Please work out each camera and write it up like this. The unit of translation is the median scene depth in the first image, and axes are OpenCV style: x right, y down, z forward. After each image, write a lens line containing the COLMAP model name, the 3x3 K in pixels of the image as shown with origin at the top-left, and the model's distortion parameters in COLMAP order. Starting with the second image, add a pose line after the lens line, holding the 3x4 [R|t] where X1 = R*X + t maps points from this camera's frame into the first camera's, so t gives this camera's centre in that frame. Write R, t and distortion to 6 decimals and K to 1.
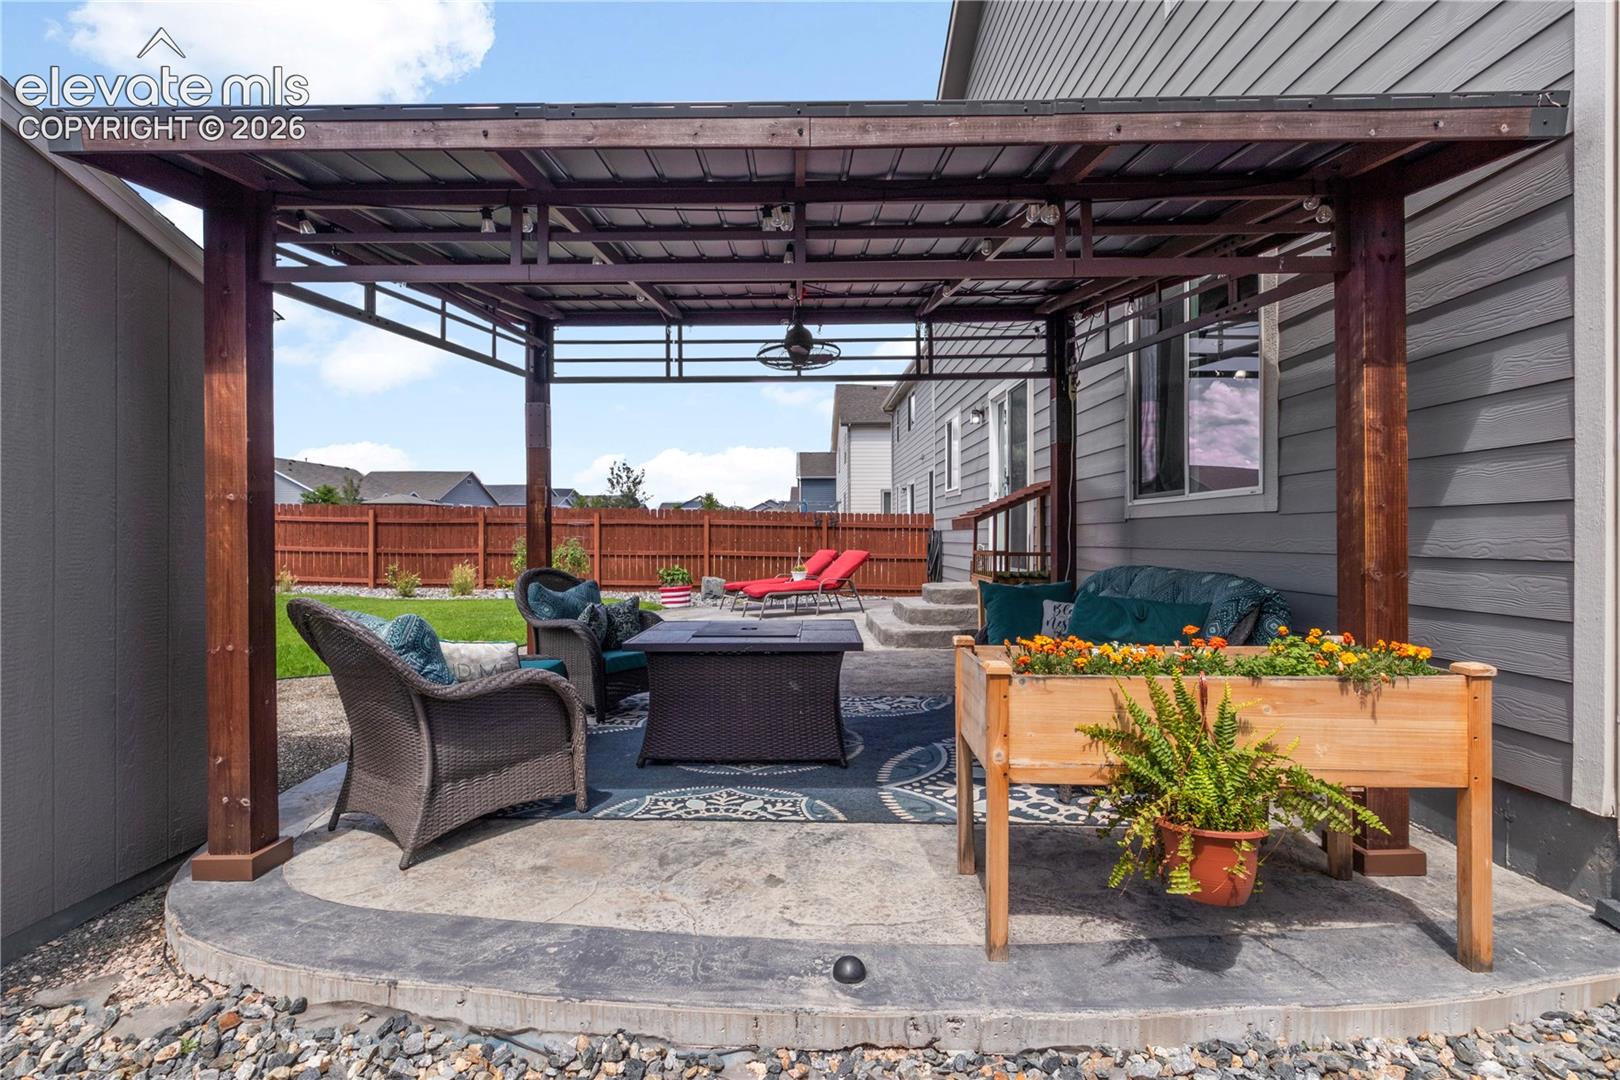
lens RADIAL K [[757.0, 0, 791.4], [0, 757.0, 538.9], [0, 0, 1]] dist [0.004686, -0.007566]
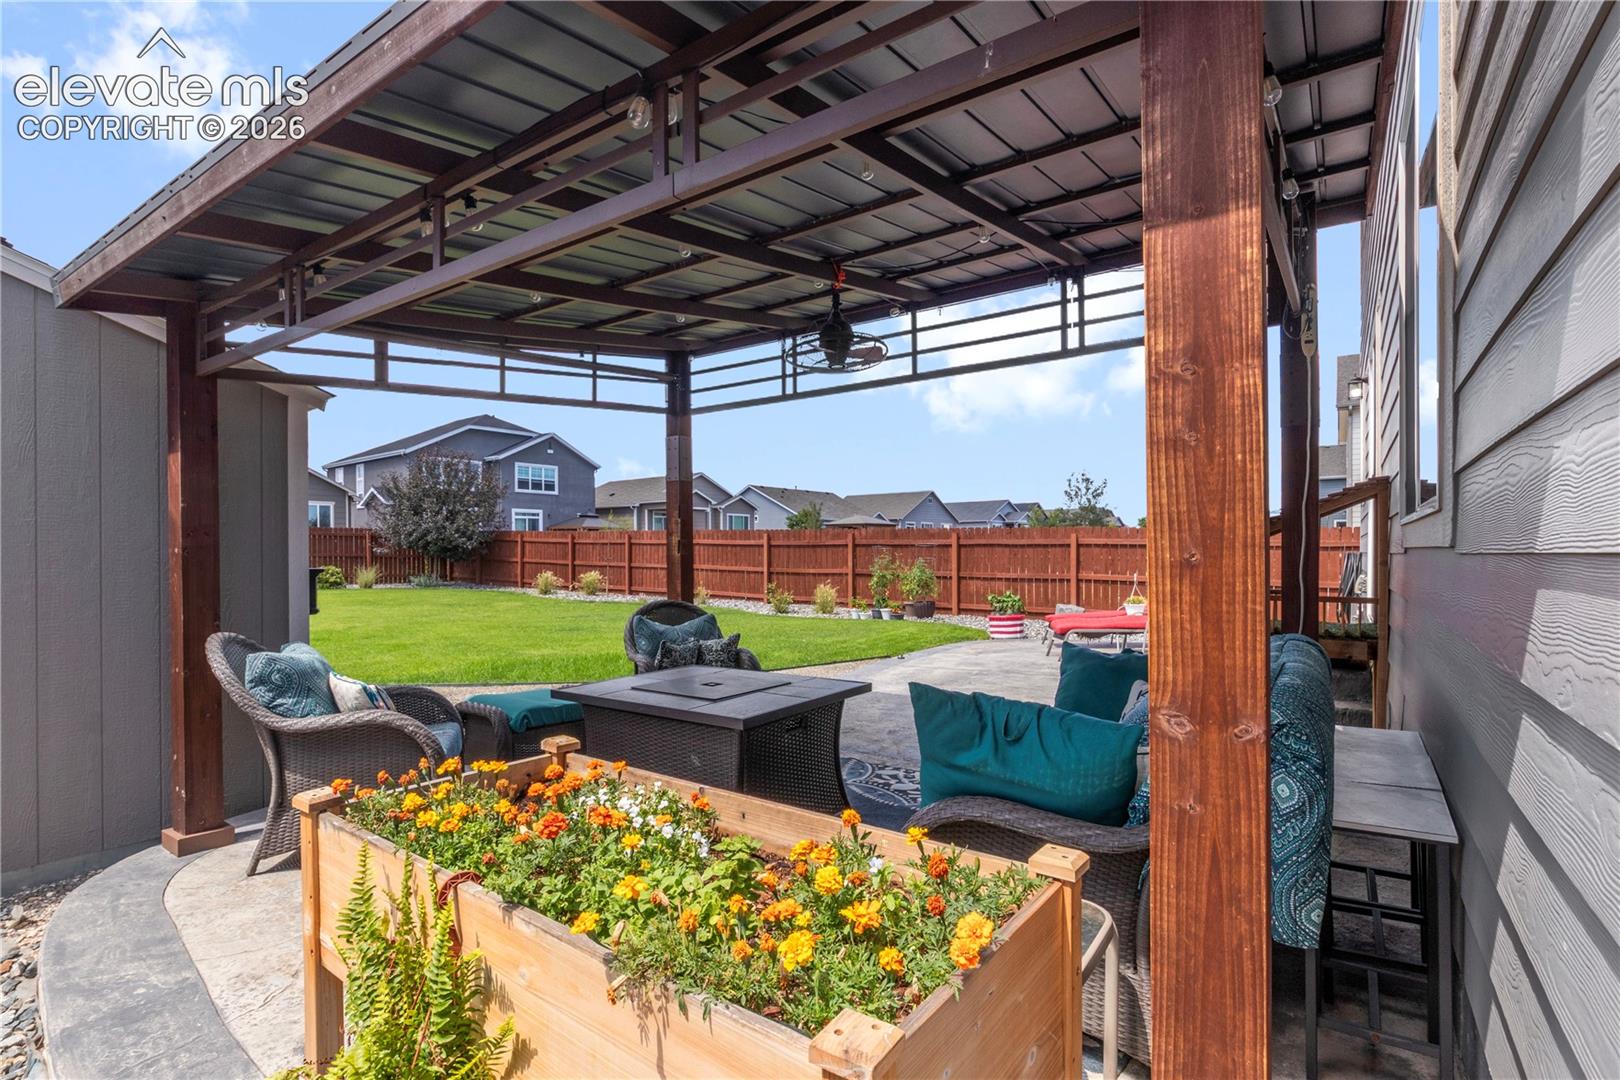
lens RADIAL K [[775.9, 0, 808.7], [0, 775.9, 550.1], [0, 0, 1]] dist [0.001425, -0.008301]
pose [[0.821016, -0.003568, -0.570895, 0.152117], [0.001168, 0.999989, -0.004570, -0.008495], [0.570905, 0.003085, 0.821011, 0.094950]]
